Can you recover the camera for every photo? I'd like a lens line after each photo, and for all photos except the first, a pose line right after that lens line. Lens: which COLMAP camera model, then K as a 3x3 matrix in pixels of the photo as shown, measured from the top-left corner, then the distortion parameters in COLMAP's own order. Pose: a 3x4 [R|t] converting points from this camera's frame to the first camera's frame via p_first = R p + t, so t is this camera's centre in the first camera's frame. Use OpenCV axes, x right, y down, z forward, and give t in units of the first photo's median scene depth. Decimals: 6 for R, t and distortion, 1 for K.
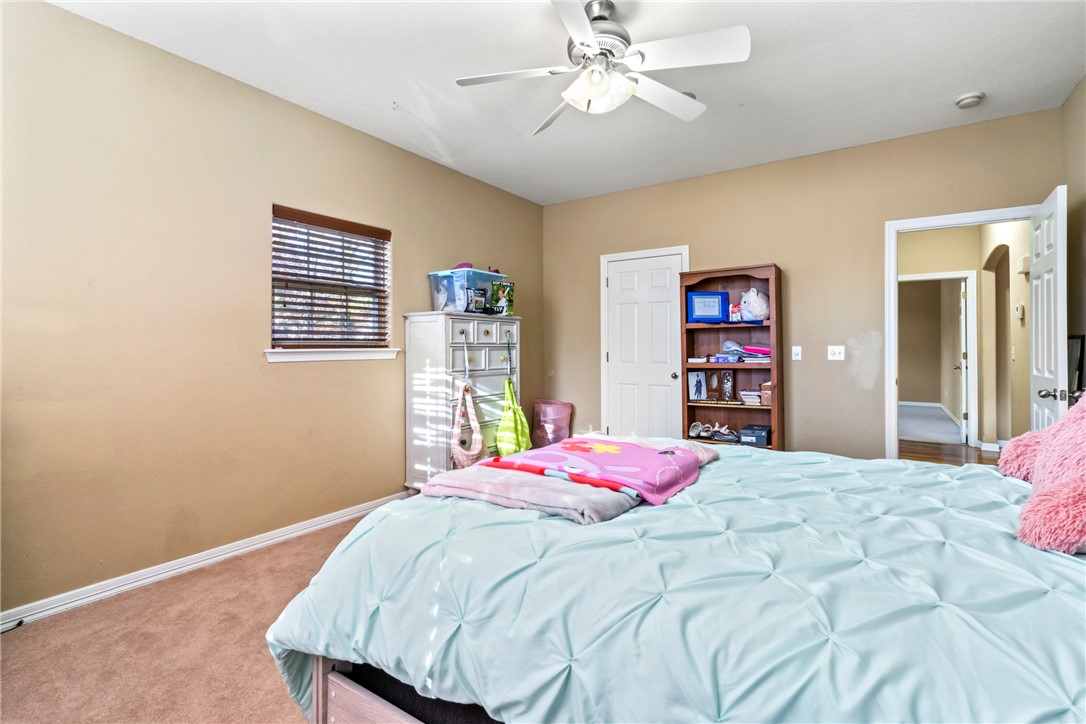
lens RADIAL K [[496.6, 0, 542.8], [0, 496.6, 354.2], [0, 0, 1]] dist [-0.000999, -0.000066]
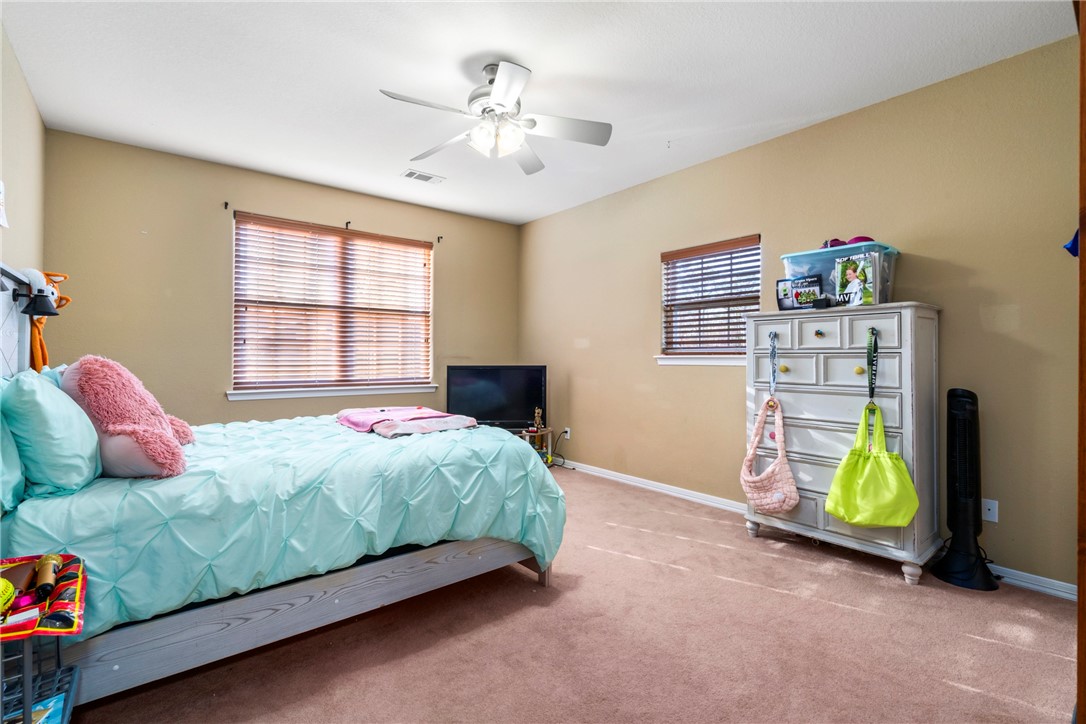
lens RADIAL K [[496.6, 0, 542.8], [0, 496.6, 354.2], [0, 0, 1]] dist [-0.000999, -0.000066]
pose [[-0.287887, -0.001563, -0.957663, 0.698170], [-0.012347, 0.999922, 0.002080, -0.010274], [0.957585, 0.012424, -0.287884, 0.824420]]
